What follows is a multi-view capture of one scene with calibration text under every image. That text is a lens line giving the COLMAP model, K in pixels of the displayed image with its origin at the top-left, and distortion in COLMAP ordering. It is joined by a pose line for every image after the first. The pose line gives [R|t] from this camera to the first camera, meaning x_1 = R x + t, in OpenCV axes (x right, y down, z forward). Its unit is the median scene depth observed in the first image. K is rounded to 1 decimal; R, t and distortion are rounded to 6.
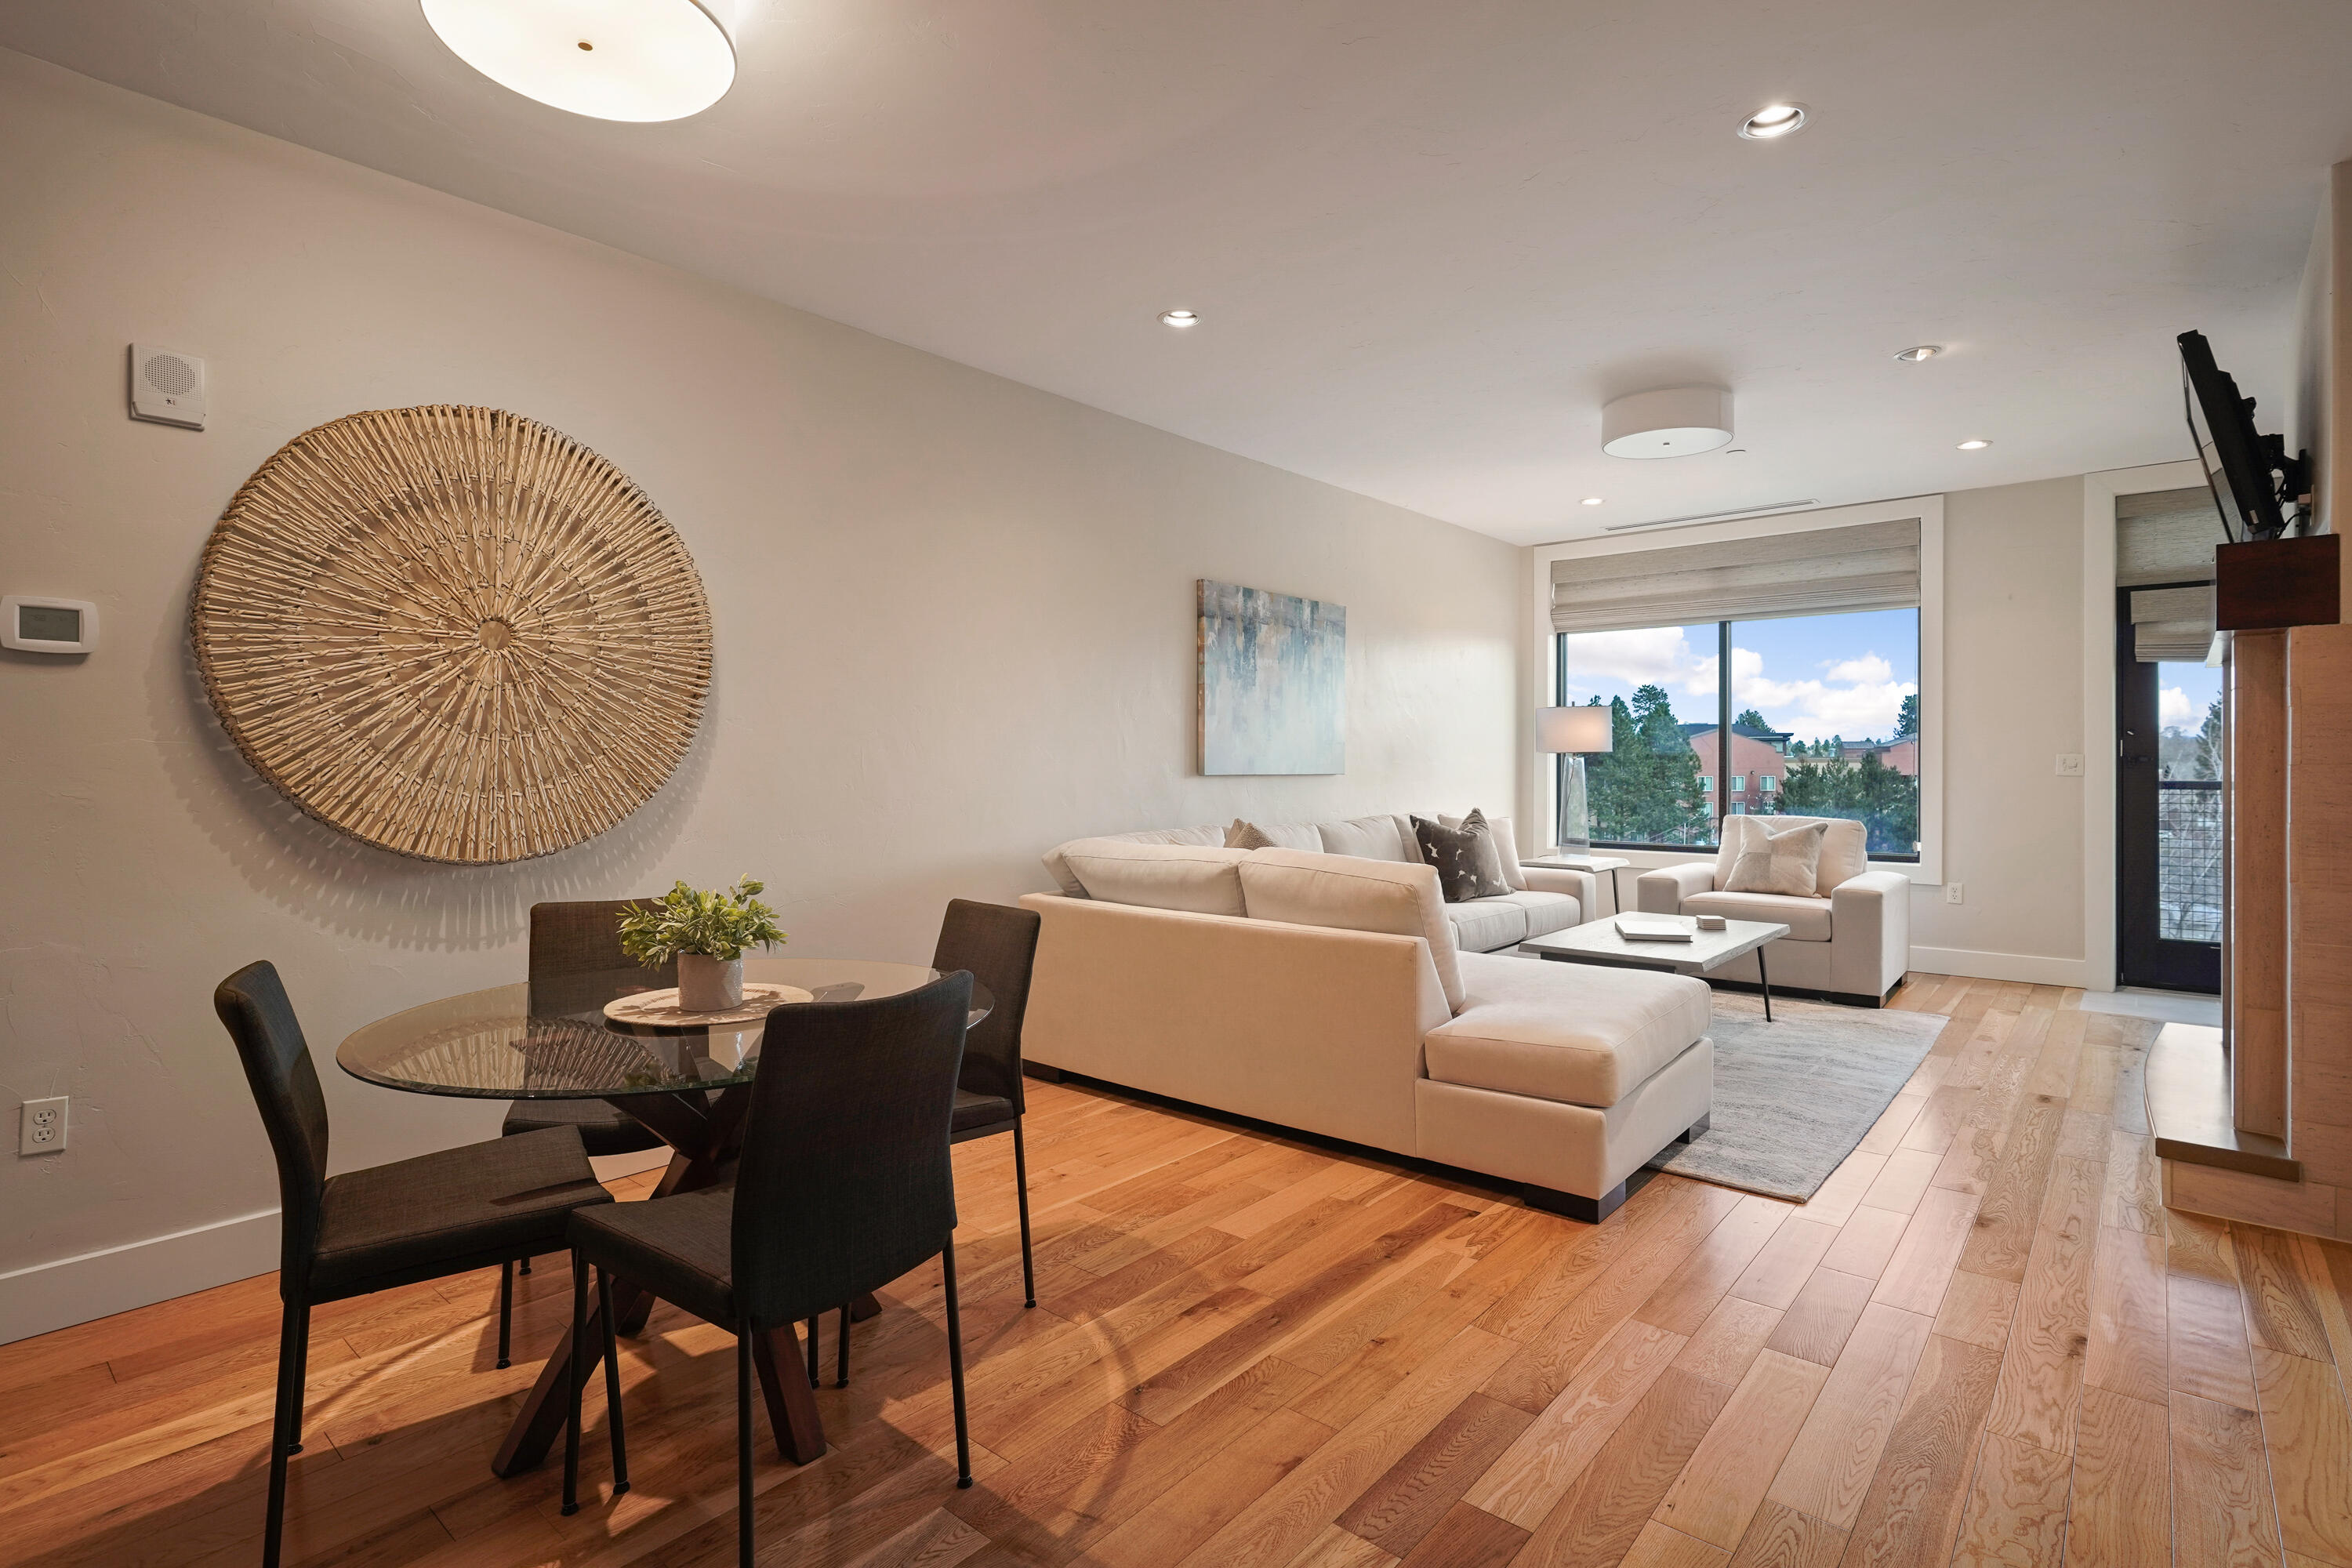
lens RADIAL K [[1131.1, 0, 1176.6], [0, 1131.1, 765.8], [0, 0, 1]] dist [-0.012268, 0.006278]
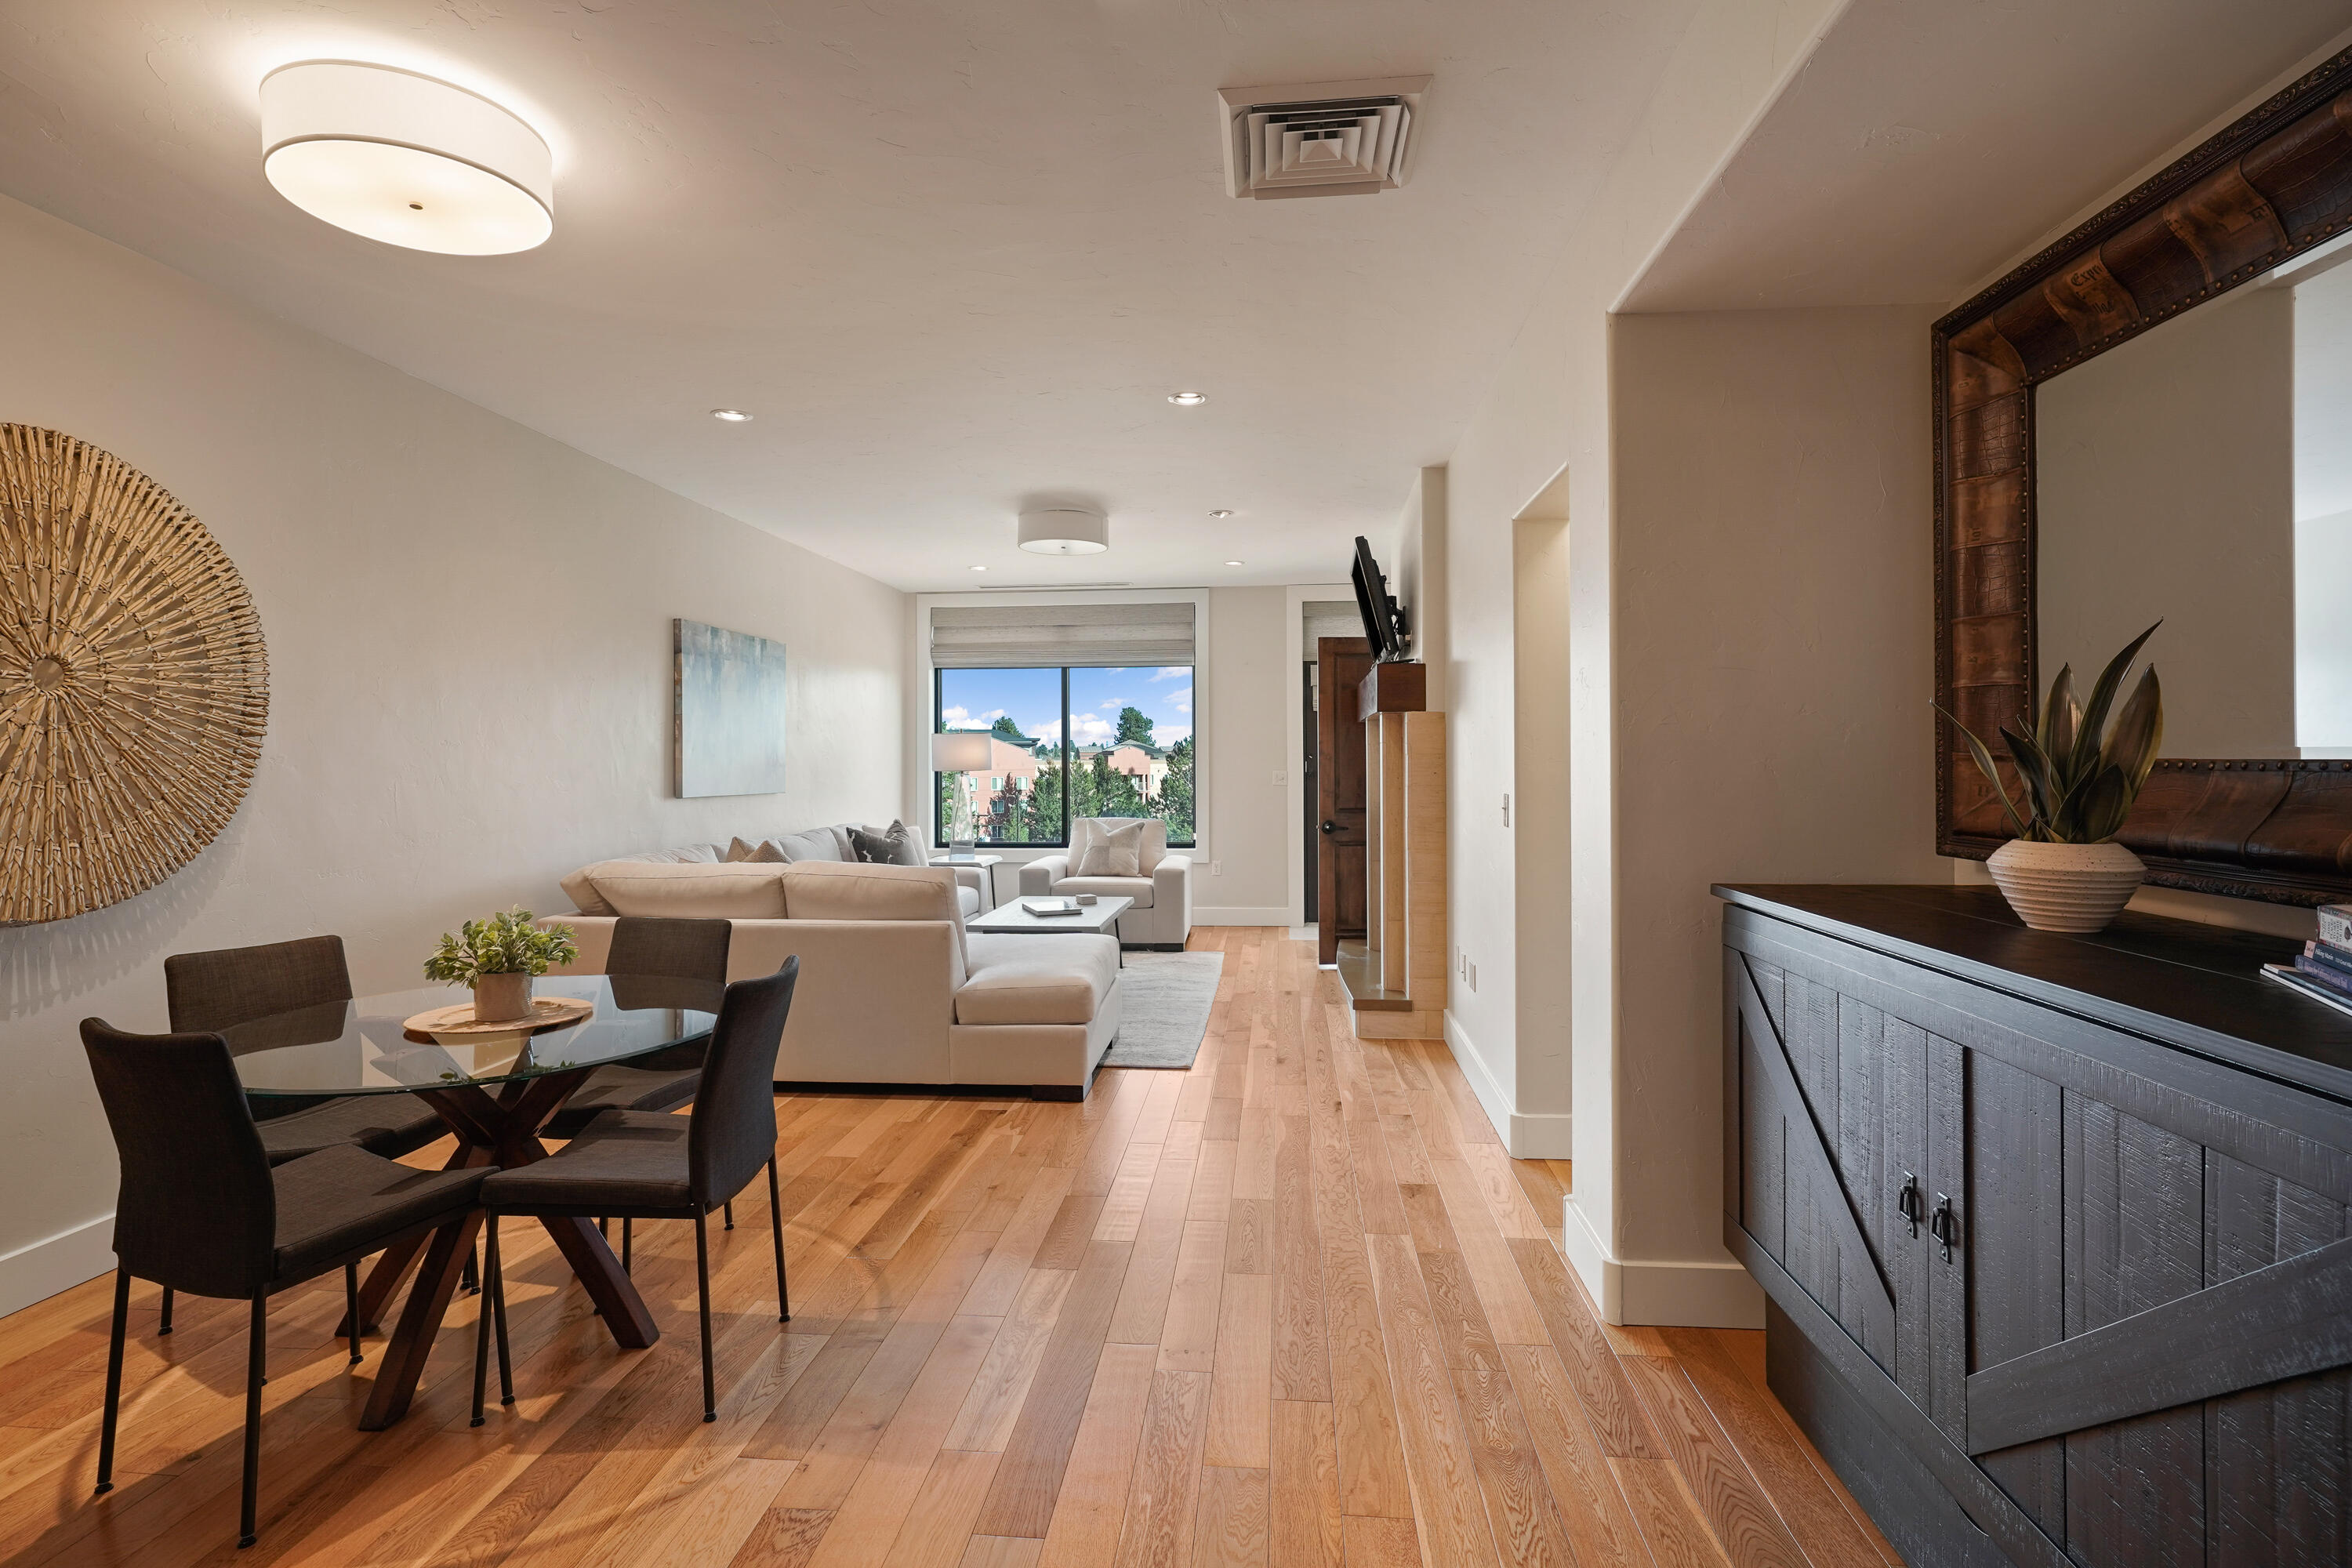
lens RADIAL K [[1131.1, 0, 1168.2], [0, 1131.1, 756.2], [0, 0, 1]] dist [-0.012268, 0.006278]
pose [[0.816818, -0.000159, 0.576896, -0.212502], [0.006156, 0.999945, -0.008441, -0.019343], [-0.576863, 0.010446, 0.816774, -0.154195]]
